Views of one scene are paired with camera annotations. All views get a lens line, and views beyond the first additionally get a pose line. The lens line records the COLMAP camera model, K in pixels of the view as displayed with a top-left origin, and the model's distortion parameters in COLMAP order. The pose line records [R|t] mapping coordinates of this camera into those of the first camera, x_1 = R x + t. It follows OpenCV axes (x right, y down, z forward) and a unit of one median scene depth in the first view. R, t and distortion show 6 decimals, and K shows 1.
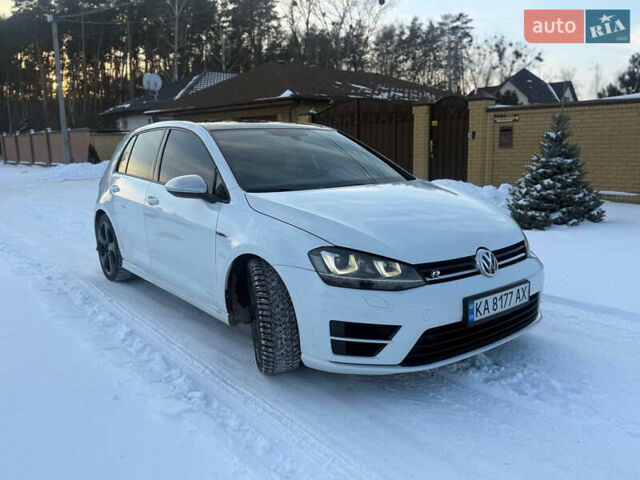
lens RADIAL K [[527.8, 0, 320.0], [0, 527.8, 240.0], [0, 0, 1]] dist [0.024367, -0.005097]
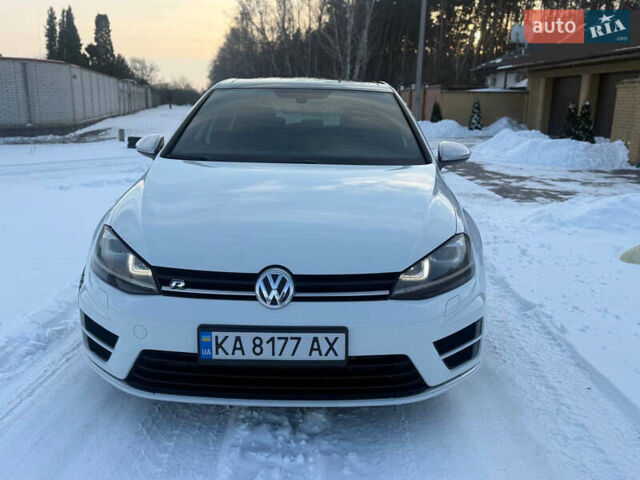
lens RADIAL K [[561.6, 0, 316.8], [0, 561.6, 244.7], [0, 0, 1]] dist [0.028592, -0.007167]
pose [[0.782013, 0.185065, -0.595152, 0.452673], [-0.144708, 0.982717, 0.115439, -0.062186], [0.606230, -0.004152, 0.795278, 0.246660]]
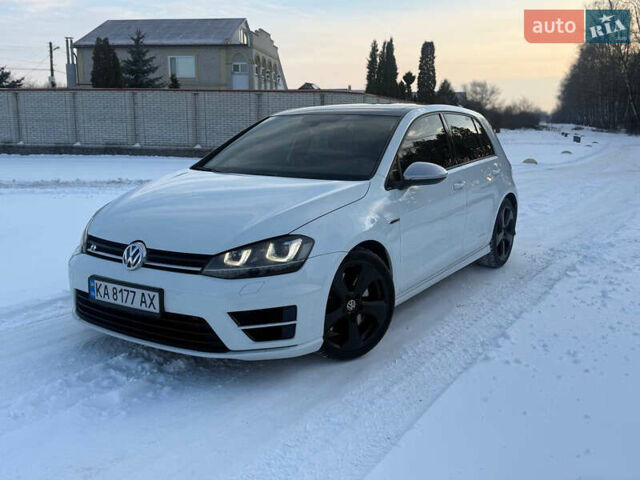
lens RADIAL K [[596.2, 0, 320.3], [0, 596.2, 261.4], [0, 0, 1]] dist [0.034453, -0.015734]
pose [[0.339873, 0.233104, -0.911125, 0.832219], [-0.181274, 0.966867, 0.179746, -0.121521], [0.922836, 0.104072, 0.370867, 0.514376]]
